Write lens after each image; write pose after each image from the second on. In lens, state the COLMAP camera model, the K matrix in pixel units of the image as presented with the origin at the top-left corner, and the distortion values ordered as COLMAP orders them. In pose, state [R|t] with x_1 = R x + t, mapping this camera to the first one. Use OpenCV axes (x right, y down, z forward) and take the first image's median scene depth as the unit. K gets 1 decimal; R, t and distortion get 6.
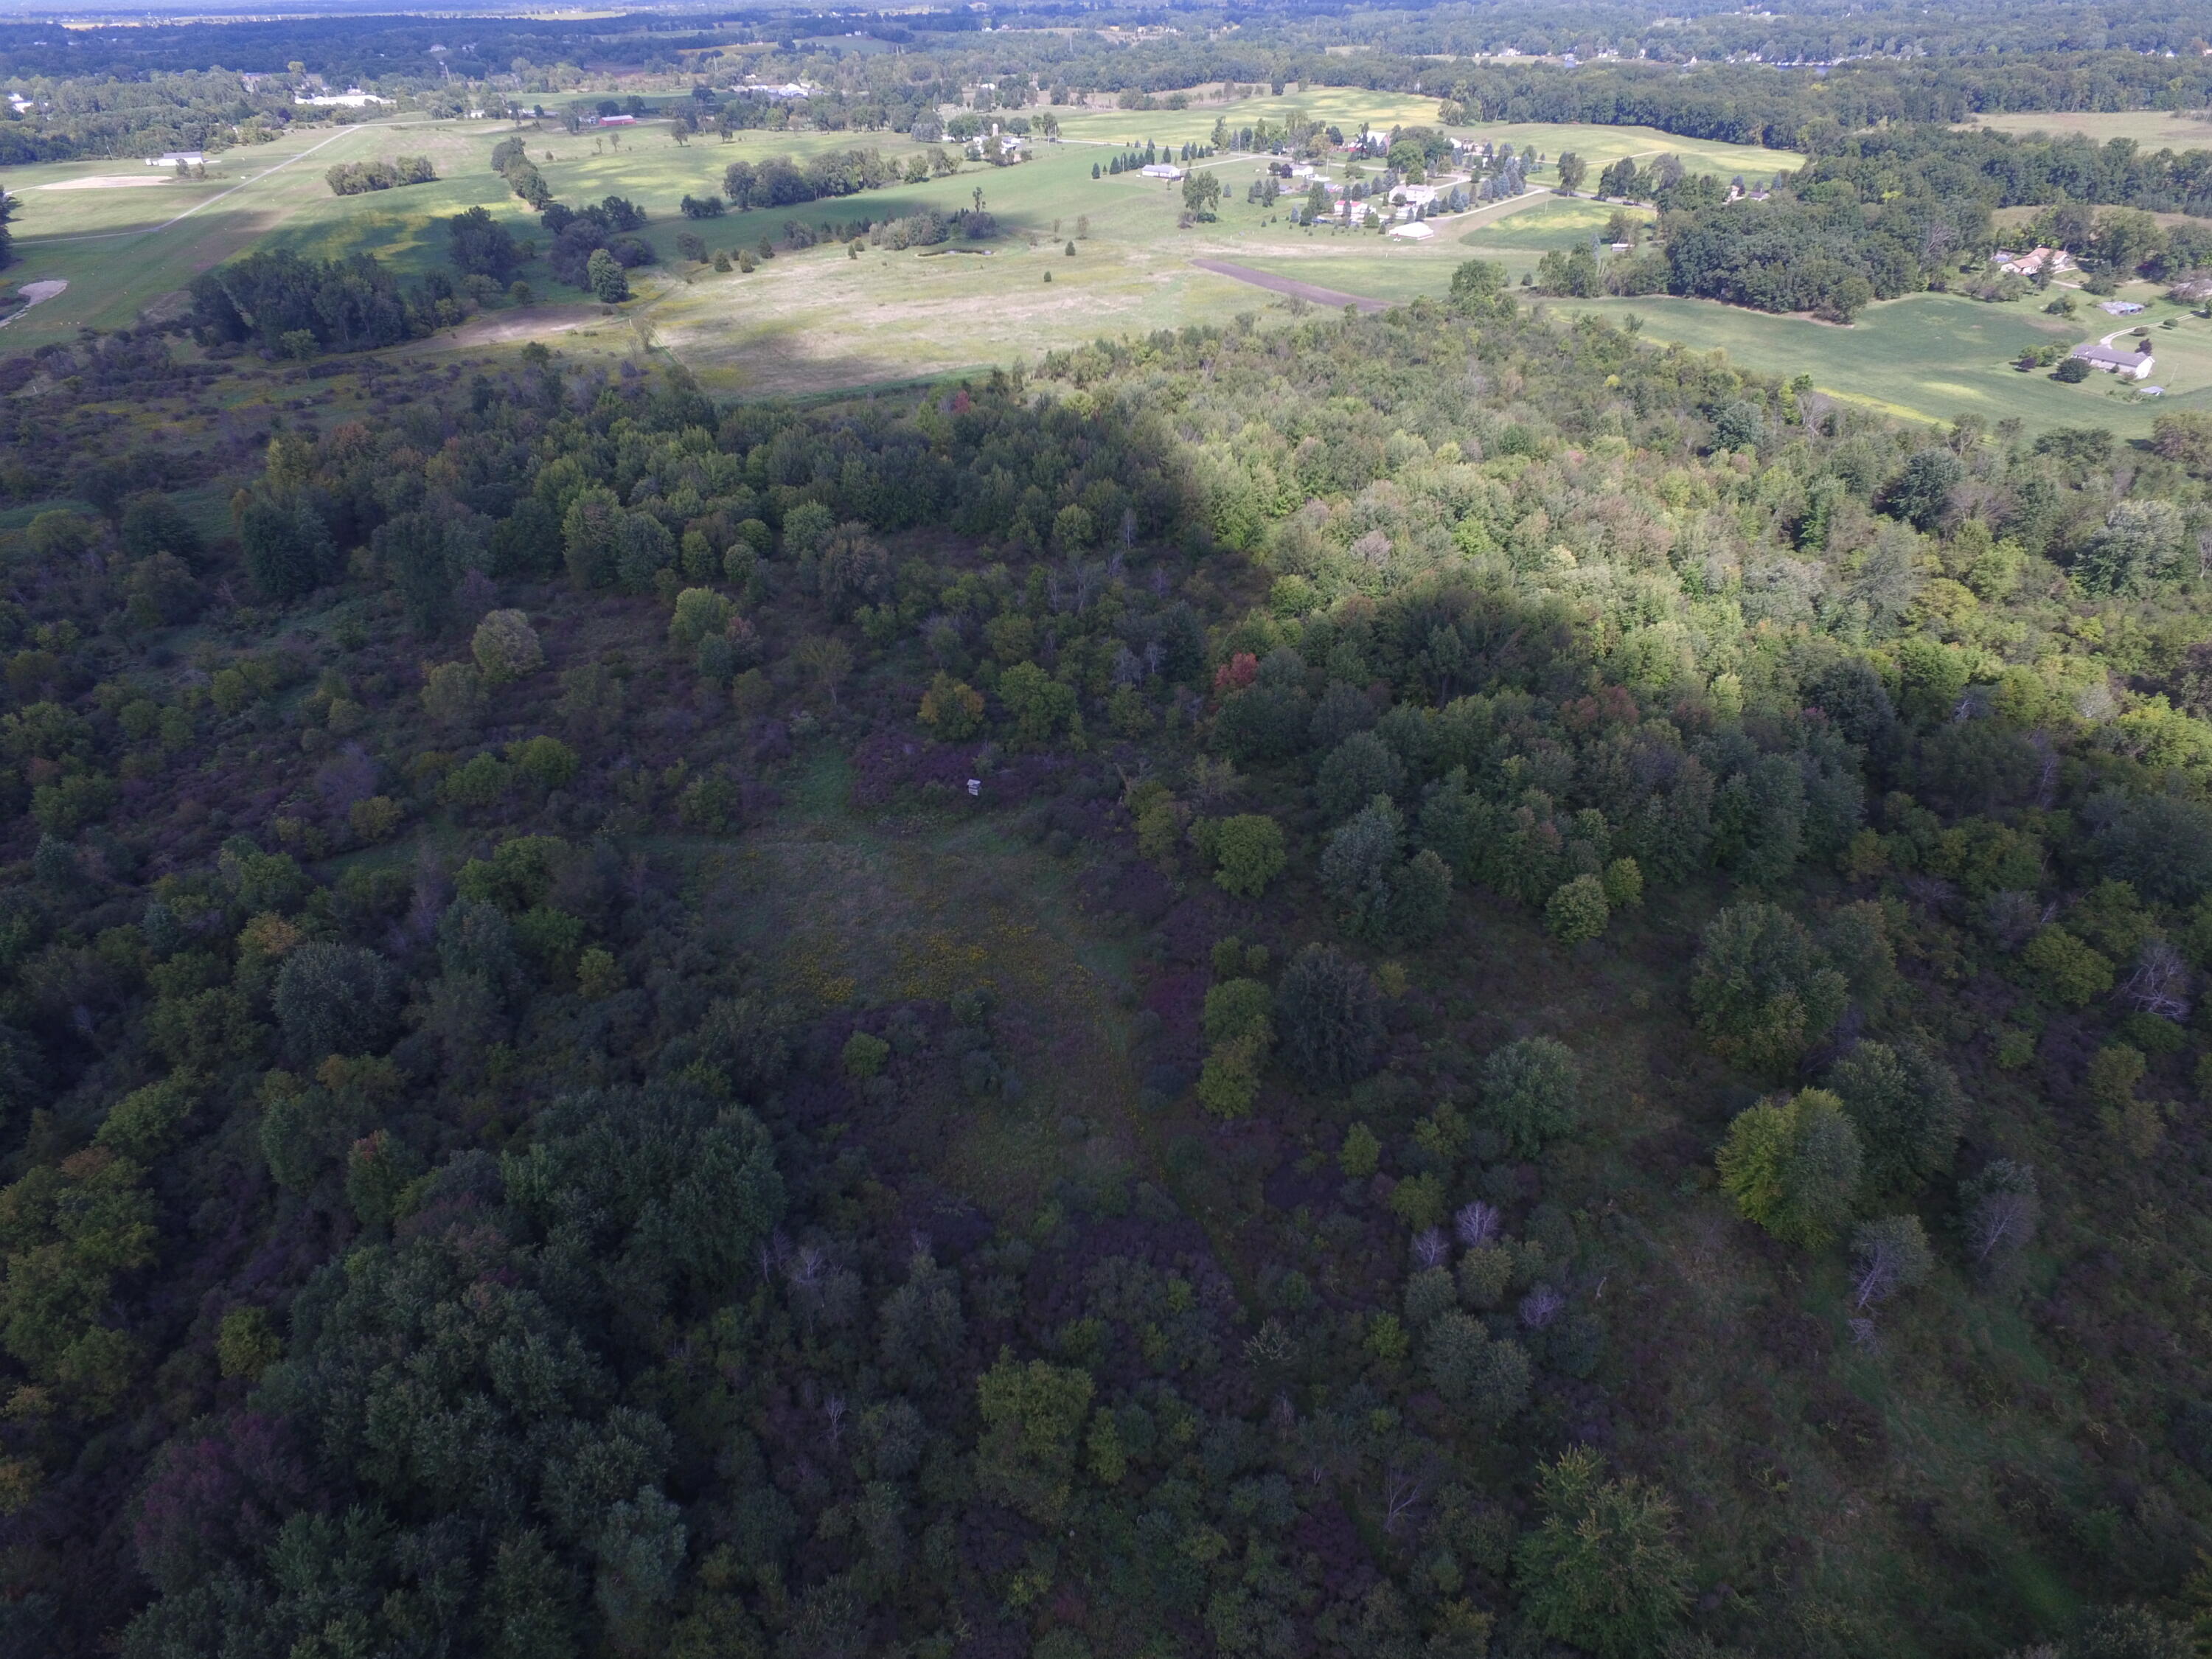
lens RADIAL K [[1284.8, 0, 1126.9], [0, 1284.8, 826.3], [0, 0, 1]] dist [-0.010383, 0.014022]
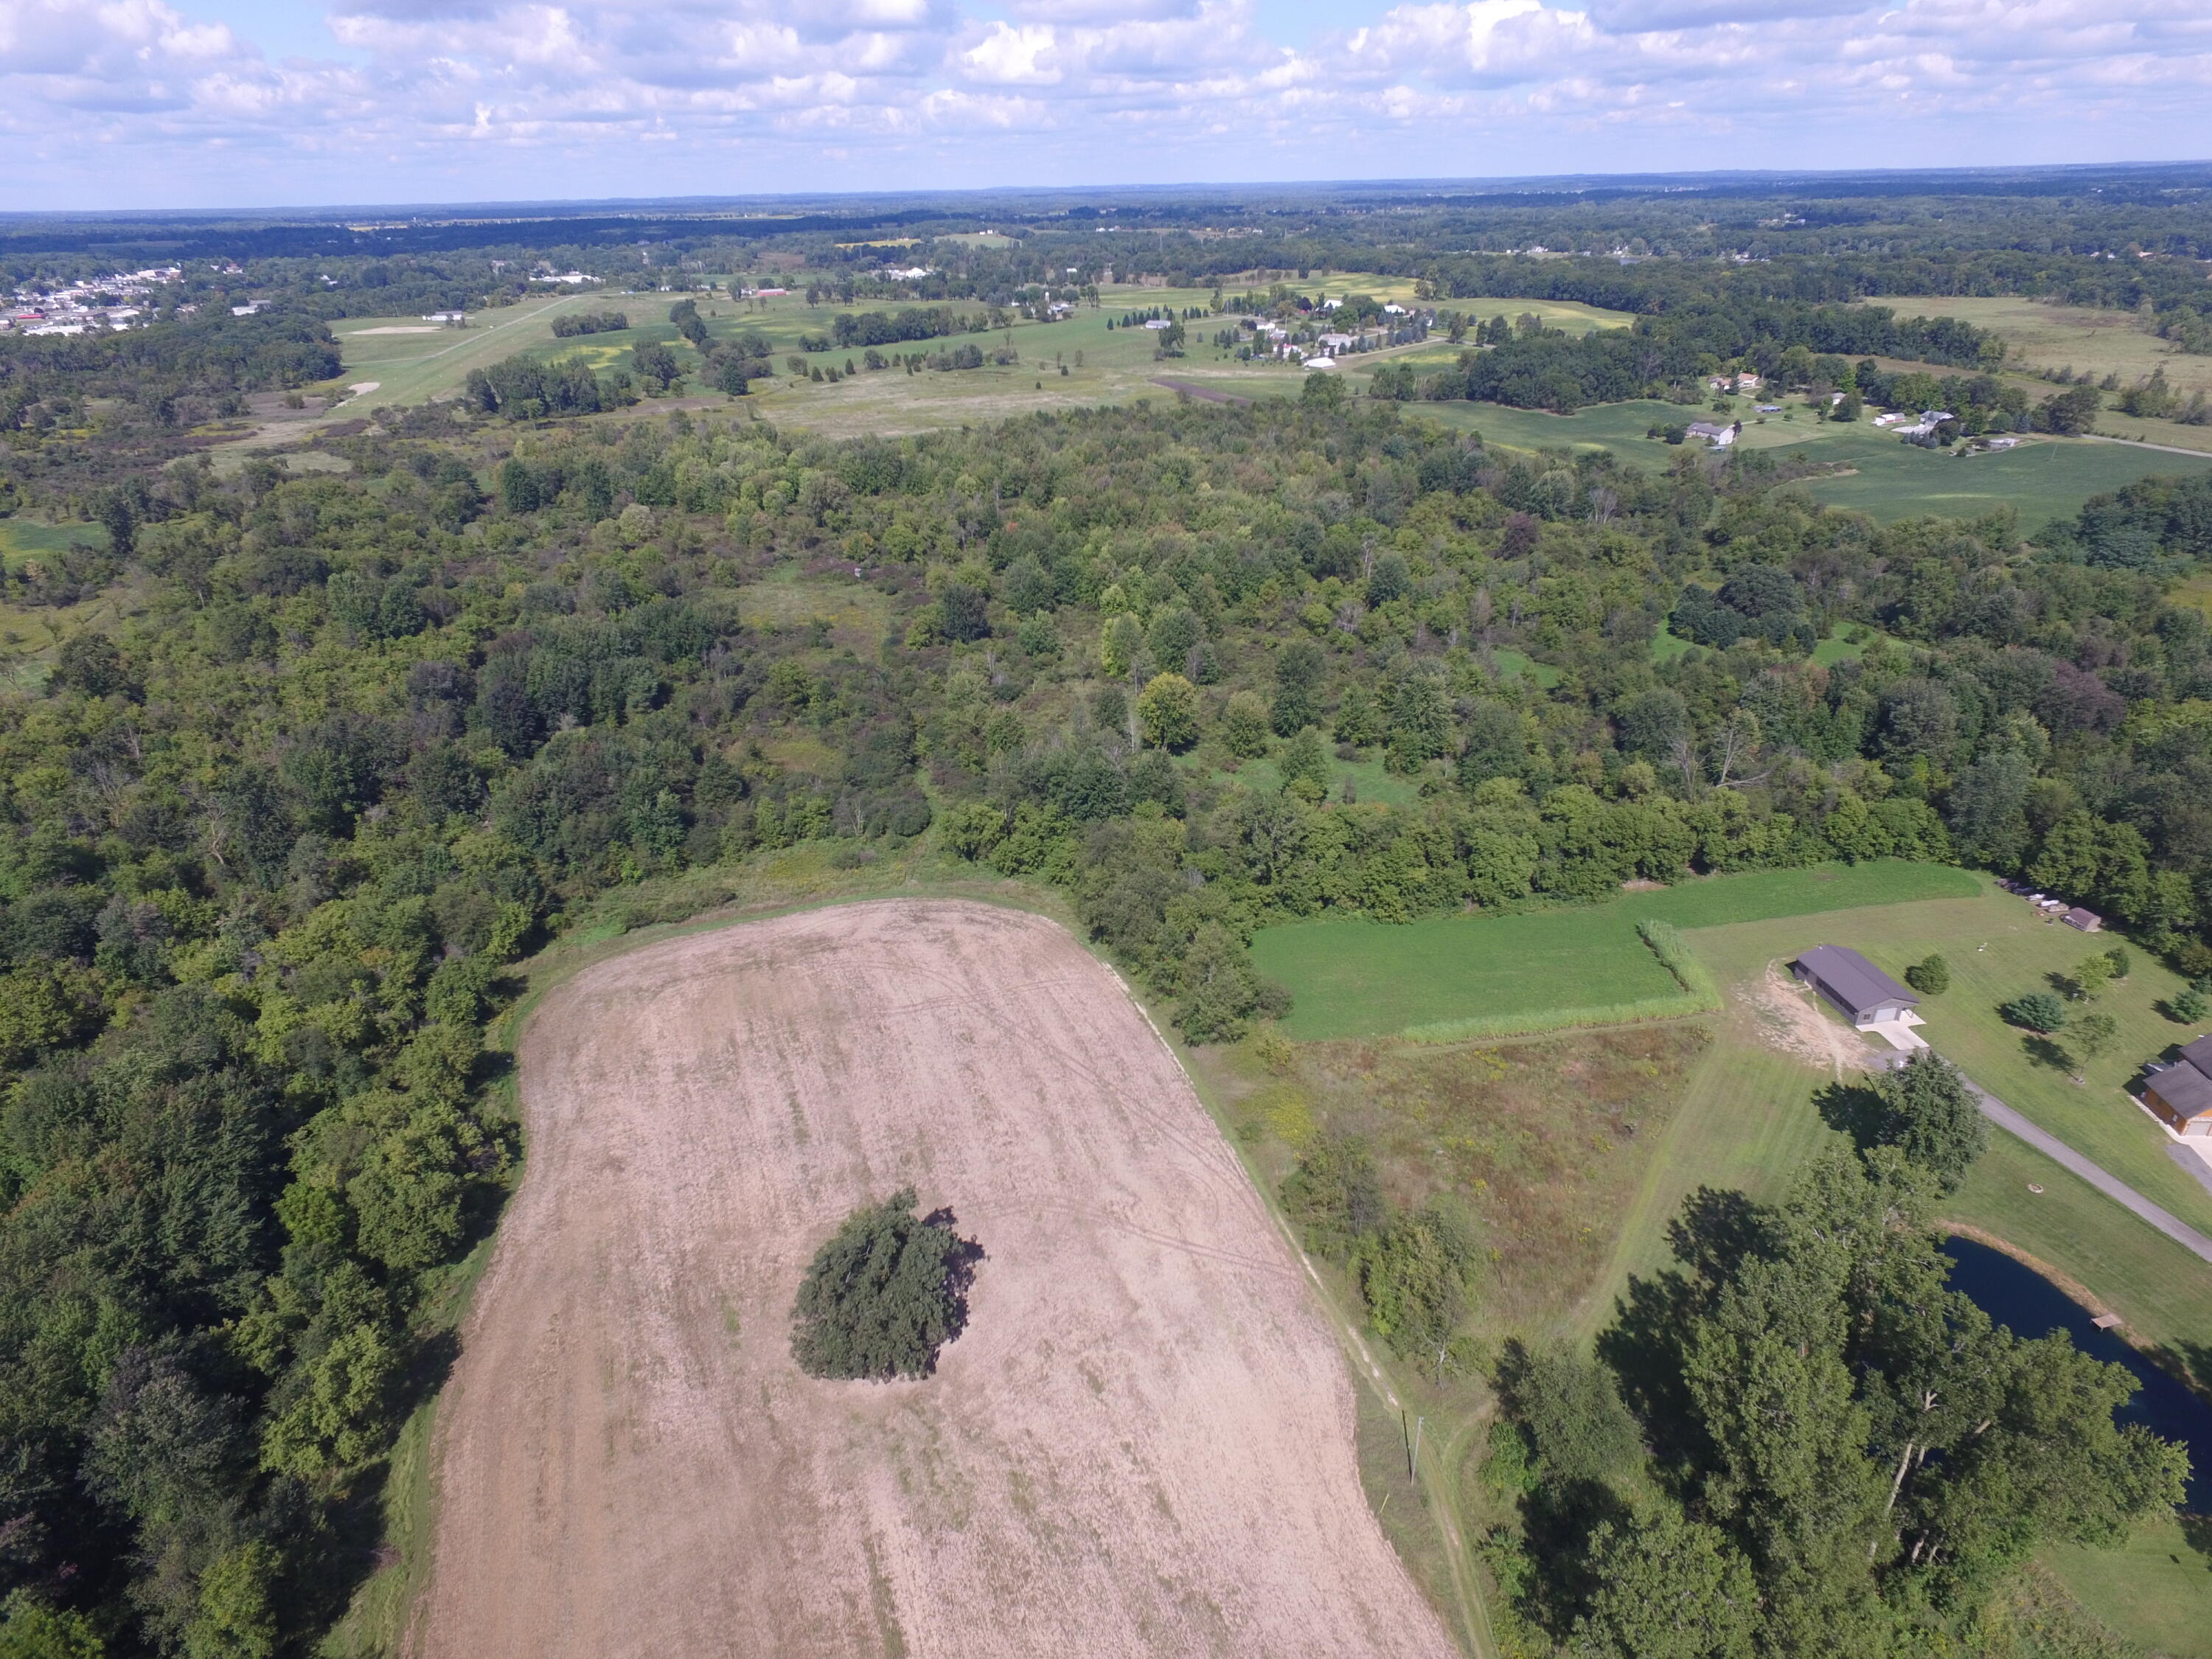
lens RADIAL K [[1284.8, 0, 1119.5], [0, 1284.8, 827.5], [0, 0, 1]] dist [-0.010383, 0.014022]
pose [[0.994476, 0.048637, -0.093012, 0.152763], [-0.059625, 0.991071, -0.119262, 0.180330], [0.086381, 0.124149, 0.988497, -0.271386]]
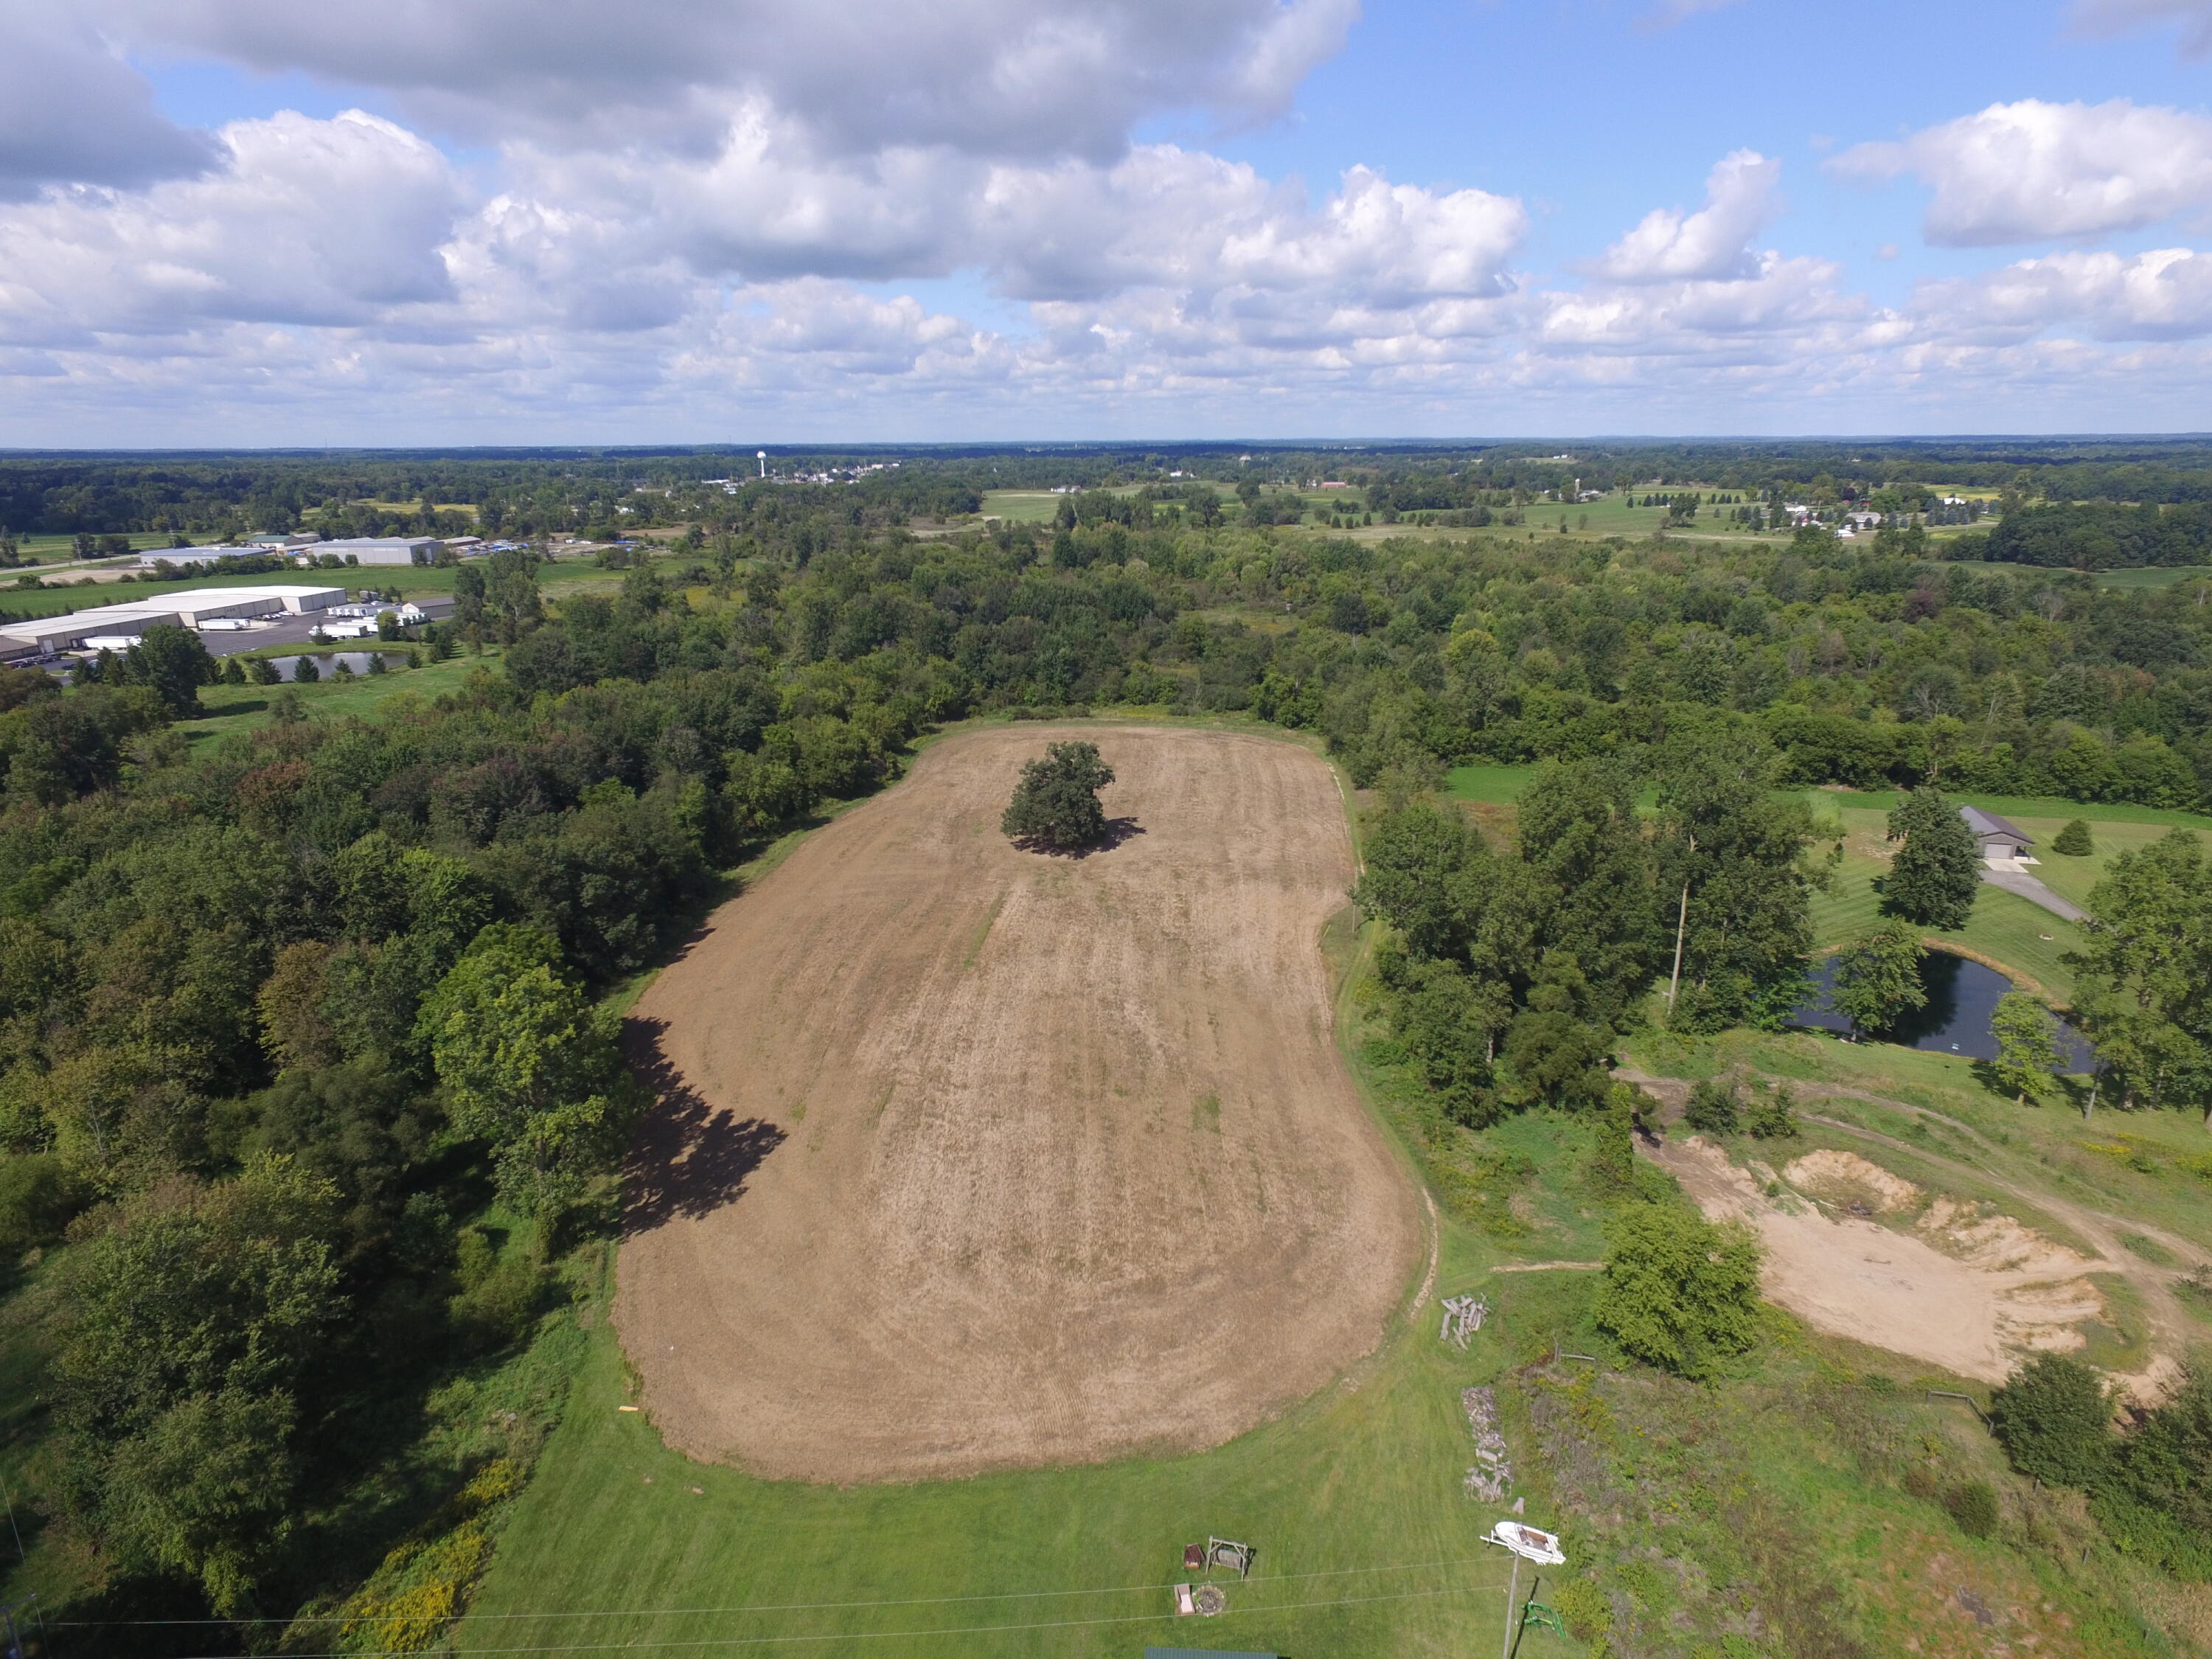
lens RADIAL K [[1284.8, 0, 1114.4], [0, 1284.8, 823.7], [0, 0, 1]] dist [-0.010383, 0.014022]
pose [[0.857175, 0.165788, -0.487611, 0.262822], [-0.299038, 0.931044, -0.209126, 0.297028], [0.419317, 0.325072, 0.847645, -0.321028]]
